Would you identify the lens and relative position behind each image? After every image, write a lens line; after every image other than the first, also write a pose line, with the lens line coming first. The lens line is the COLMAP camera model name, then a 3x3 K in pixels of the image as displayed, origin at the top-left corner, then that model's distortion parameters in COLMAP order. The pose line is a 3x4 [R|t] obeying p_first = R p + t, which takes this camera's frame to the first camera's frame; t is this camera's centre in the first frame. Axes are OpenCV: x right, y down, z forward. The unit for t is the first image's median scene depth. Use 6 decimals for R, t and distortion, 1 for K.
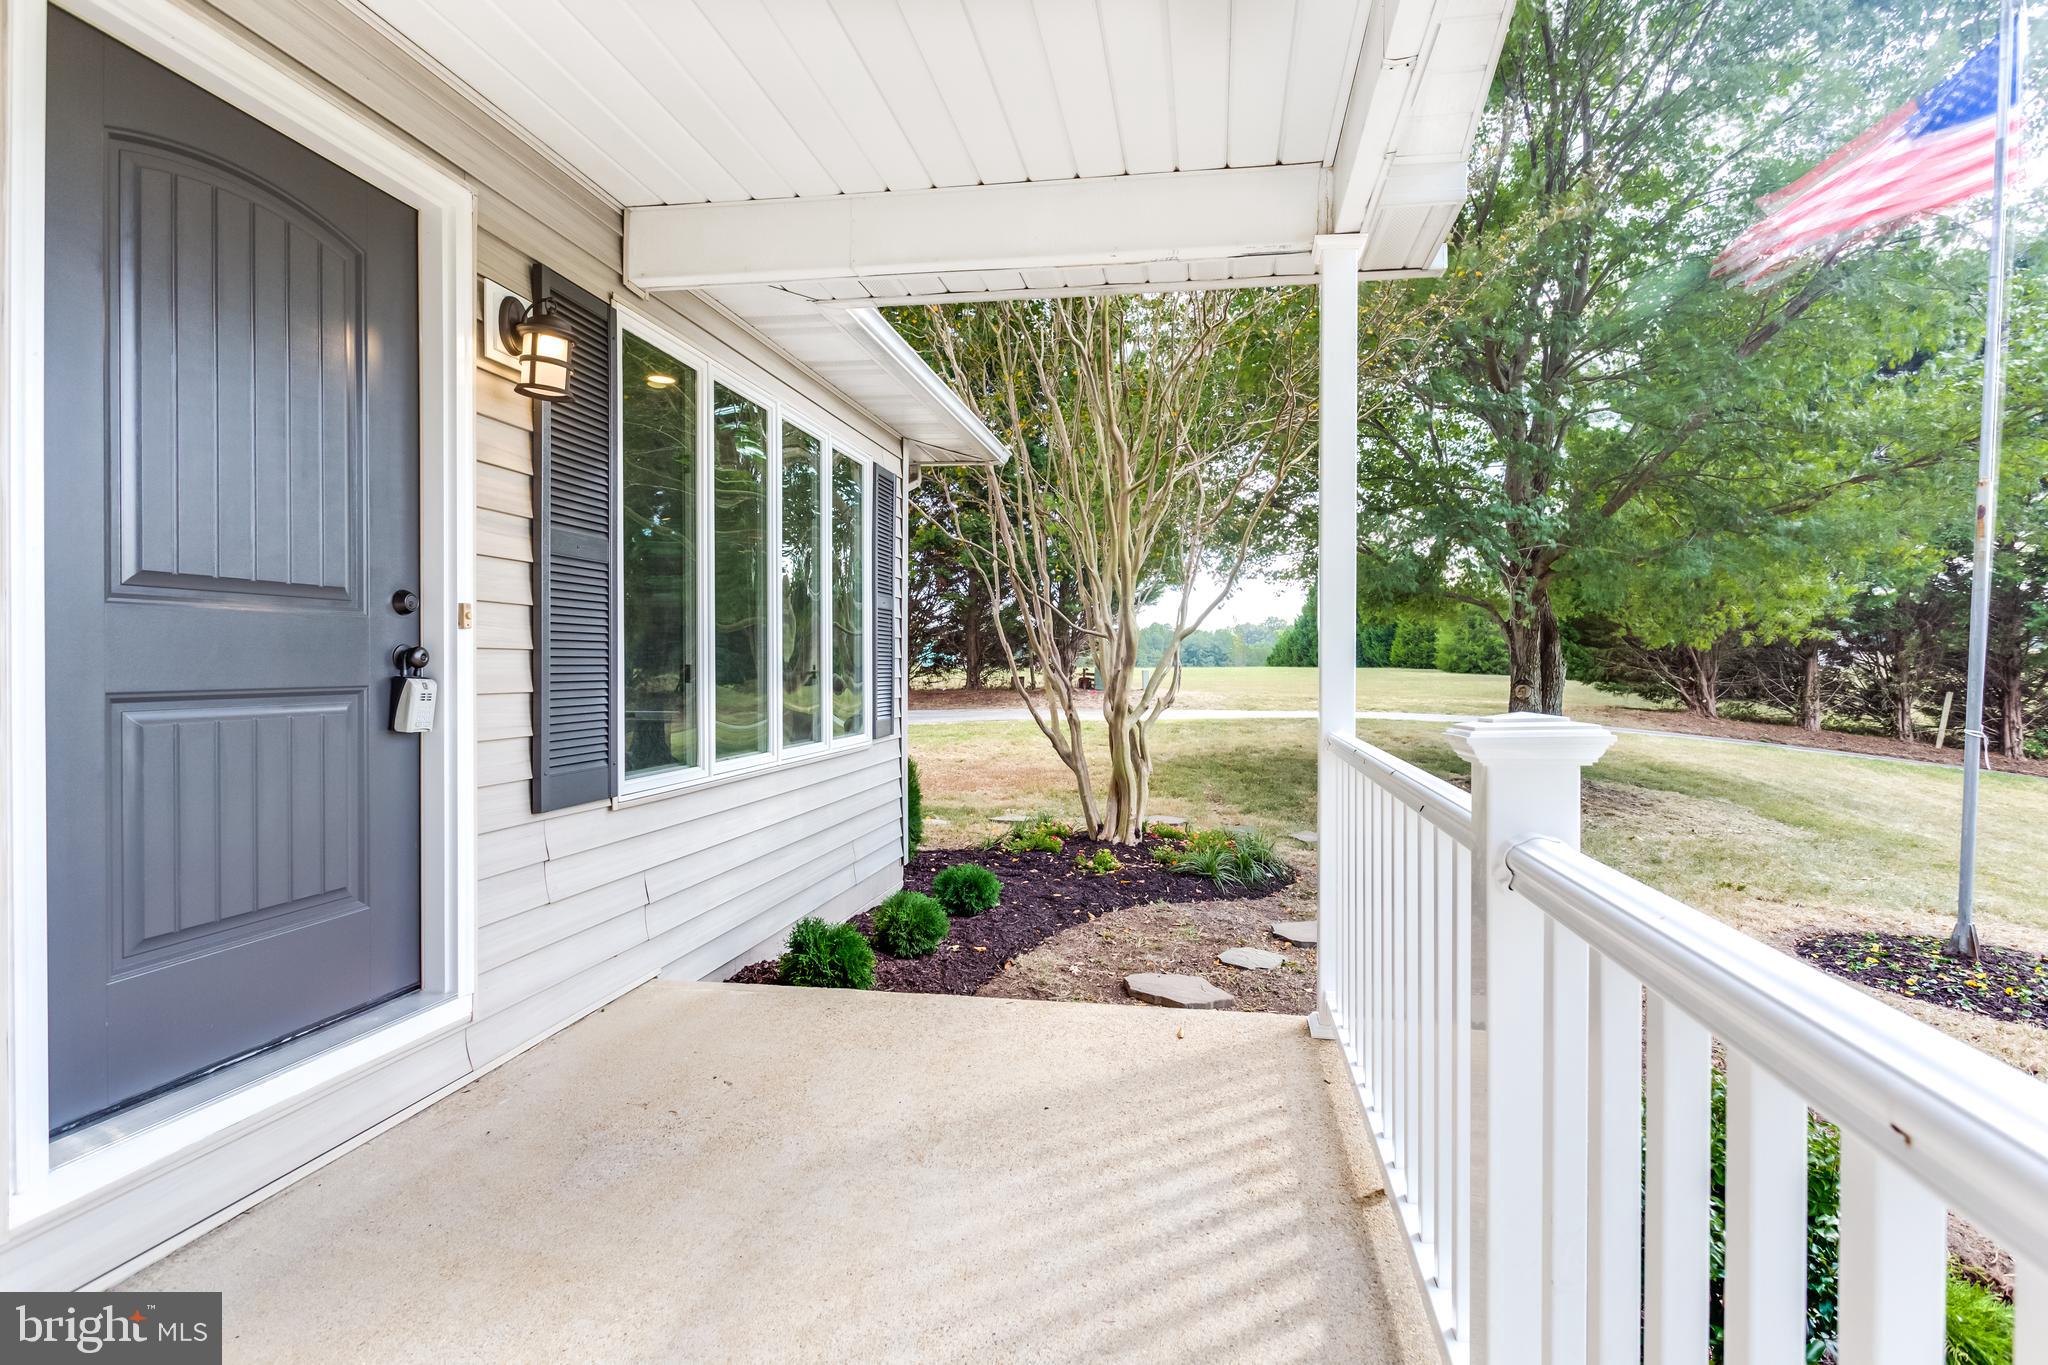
lens RADIAL K [[997.3, 0, 1039.1], [0, 997.3, 672.6], [0, 0, 1]] dist [0.005339, -0.001043]
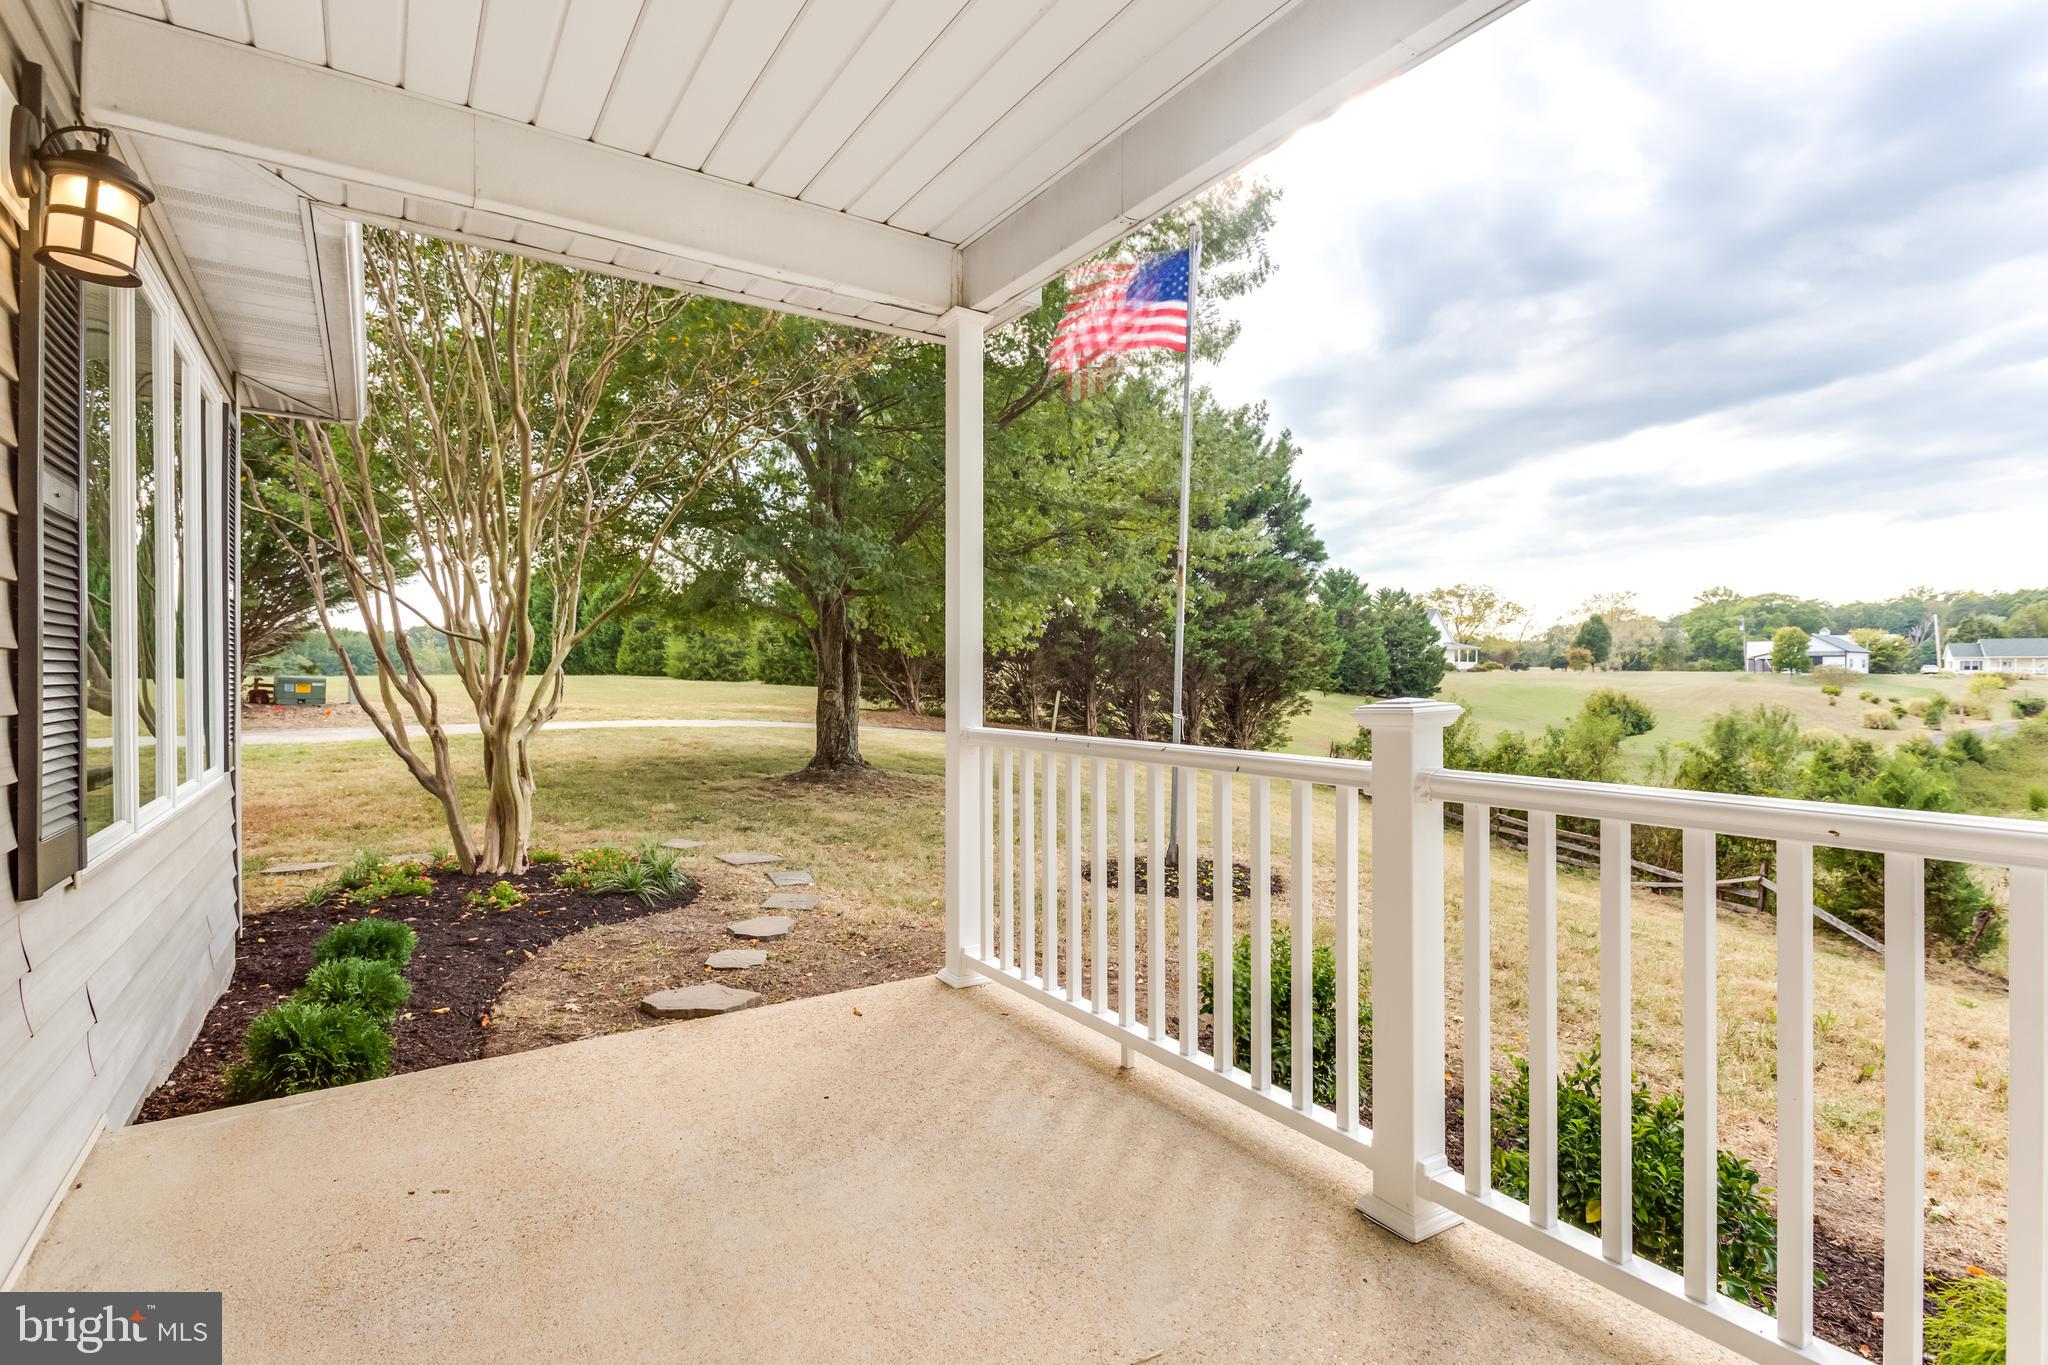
lens RADIAL K [[997.3, 0, 1033.2], [0, 997.3, 685.6], [0, 0, 1]] dist [0.005339, -0.001043]
pose [[0.736688, -0.011919, 0.676127, -0.234197], [0.008235, 0.999929, 0.008654, -0.000358], [-0.676182, -0.000807, 0.736734, 0.037676]]
